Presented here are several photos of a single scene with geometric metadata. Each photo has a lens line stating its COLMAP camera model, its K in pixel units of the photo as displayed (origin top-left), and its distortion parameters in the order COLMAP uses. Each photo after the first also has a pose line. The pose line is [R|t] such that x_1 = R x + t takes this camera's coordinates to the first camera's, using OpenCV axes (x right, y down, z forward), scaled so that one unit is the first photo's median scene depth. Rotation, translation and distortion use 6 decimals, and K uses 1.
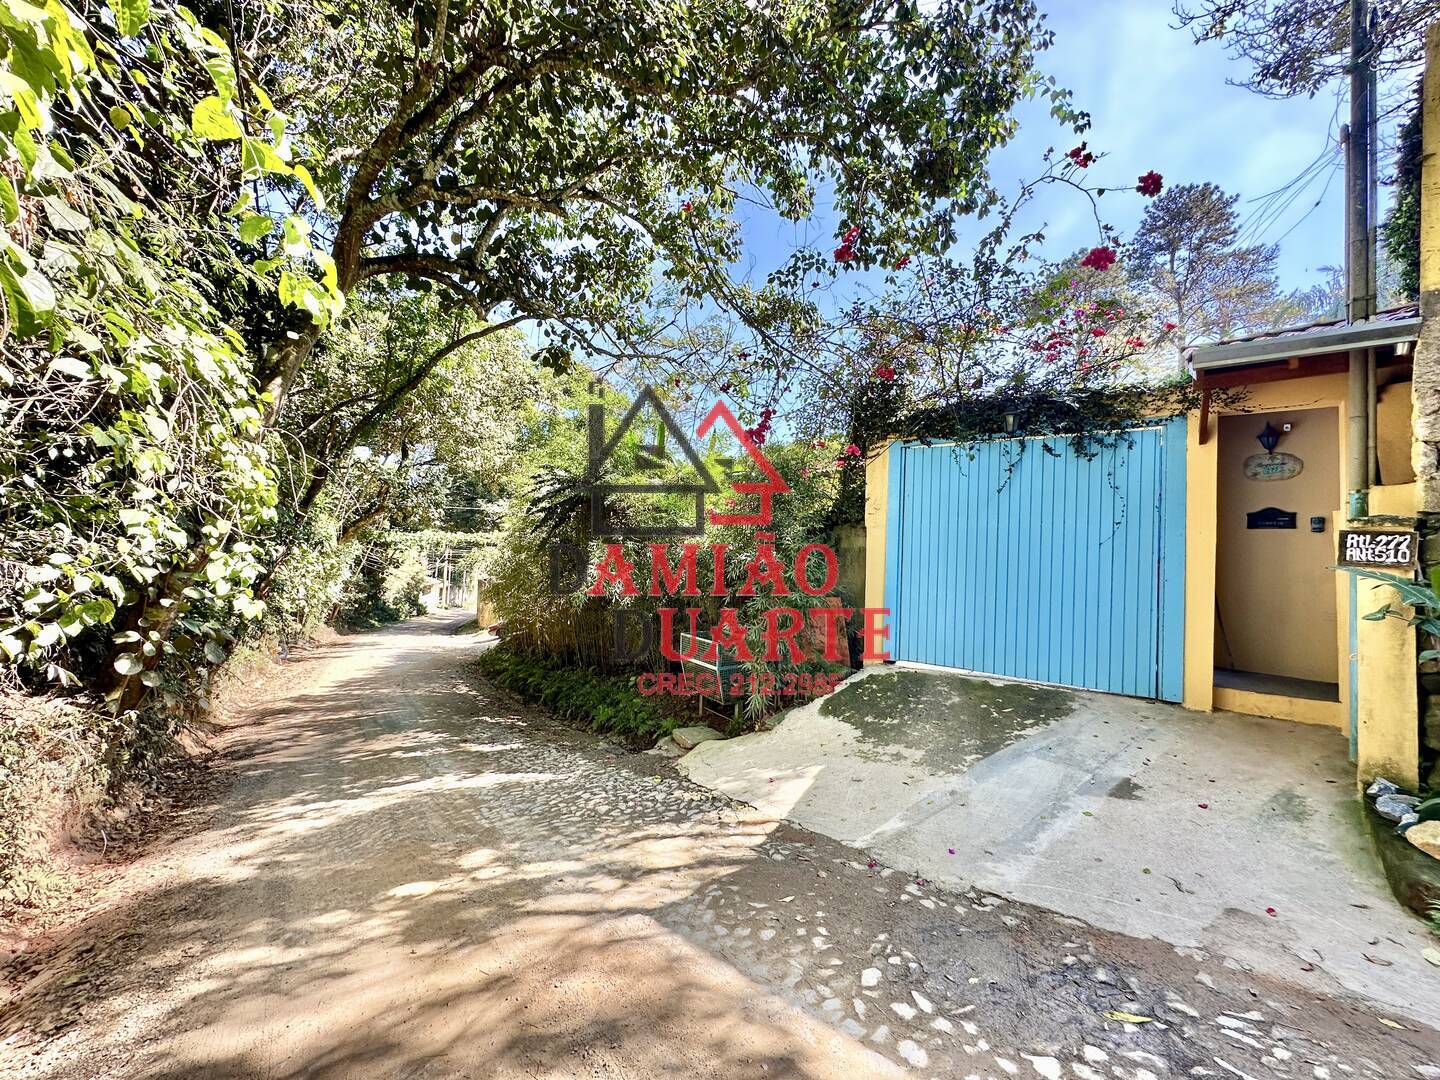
lens RADIAL K [[582.7, 0, 720.0], [0, 582.7, 535.3], [0, 0, 1]] dist [-0.001213, 0.000017]
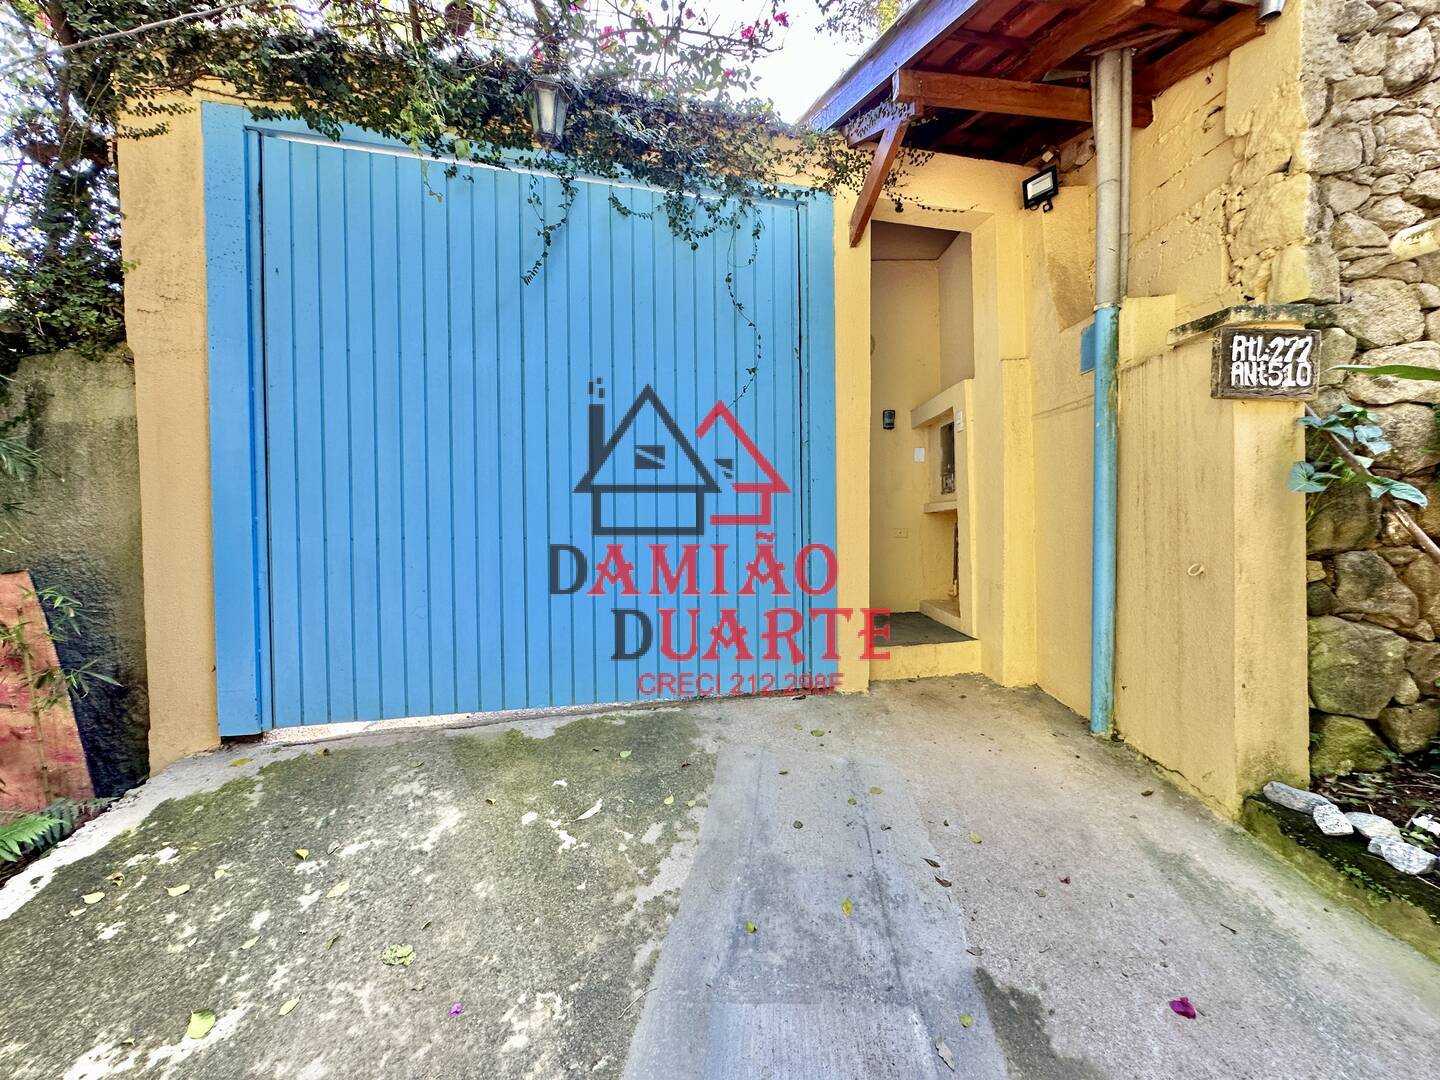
lens RADIAL K [[582.7, 0, 720.8], [0, 582.7, 540.4], [0, 0, 1]] dist [-0.001213, 0.000017]
pose [[0.625687, -0.057620, 0.777943, 0.299125], [0.011382, 0.997836, 0.064752, 0.111661], [-0.779991, -0.031660, 0.624989, 0.809819]]
